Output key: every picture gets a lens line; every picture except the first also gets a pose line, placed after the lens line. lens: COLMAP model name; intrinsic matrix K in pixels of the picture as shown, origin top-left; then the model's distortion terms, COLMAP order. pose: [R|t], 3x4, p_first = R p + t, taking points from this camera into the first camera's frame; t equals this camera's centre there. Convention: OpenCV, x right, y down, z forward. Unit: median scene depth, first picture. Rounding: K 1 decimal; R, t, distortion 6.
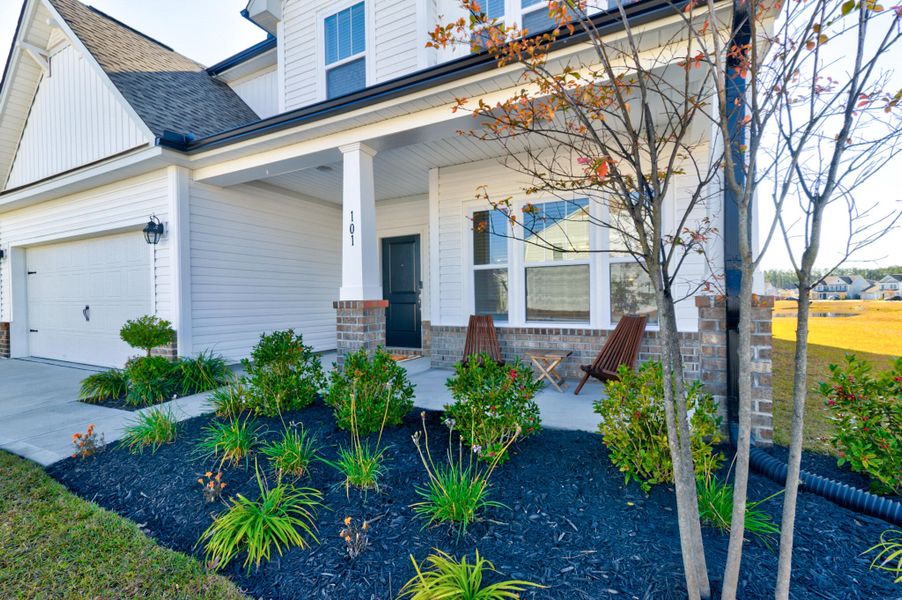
lens RADIAL K [[410.4, 0, 450.9], [0, 410.4, 298.7], [0, 0, 1]] dist [0.016238, 0.001029]
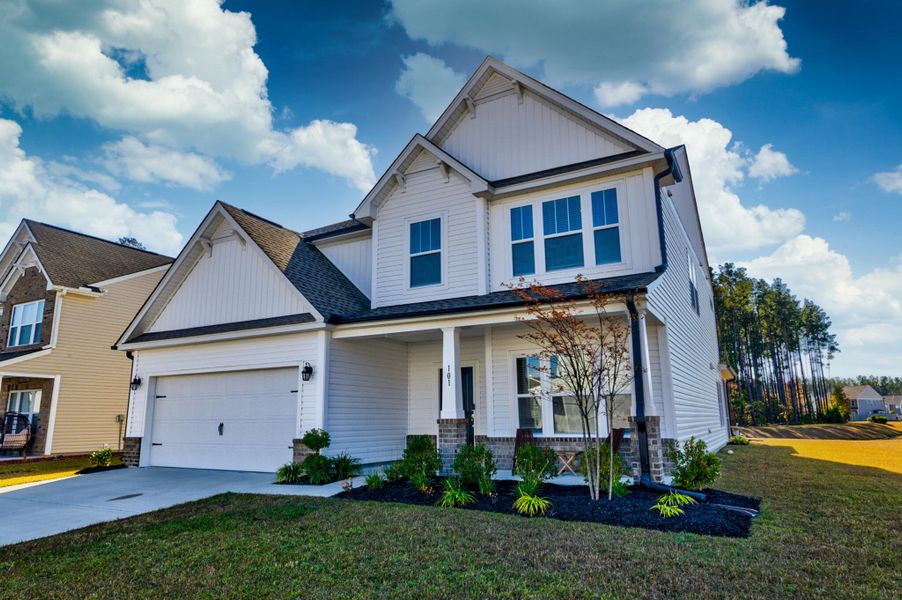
lens RADIAL K [[552.5, 0, 454.3], [0, 552.5, 305.2], [0, 0, 1]] dist [0.000520, -0.000784]
pose [[0.999926, -0.002584, -0.011901, -0.152172], [0.000131, 0.979454, -0.201670, 0.004011], [0.012178, 0.201653, 0.979381, -1.038944]]
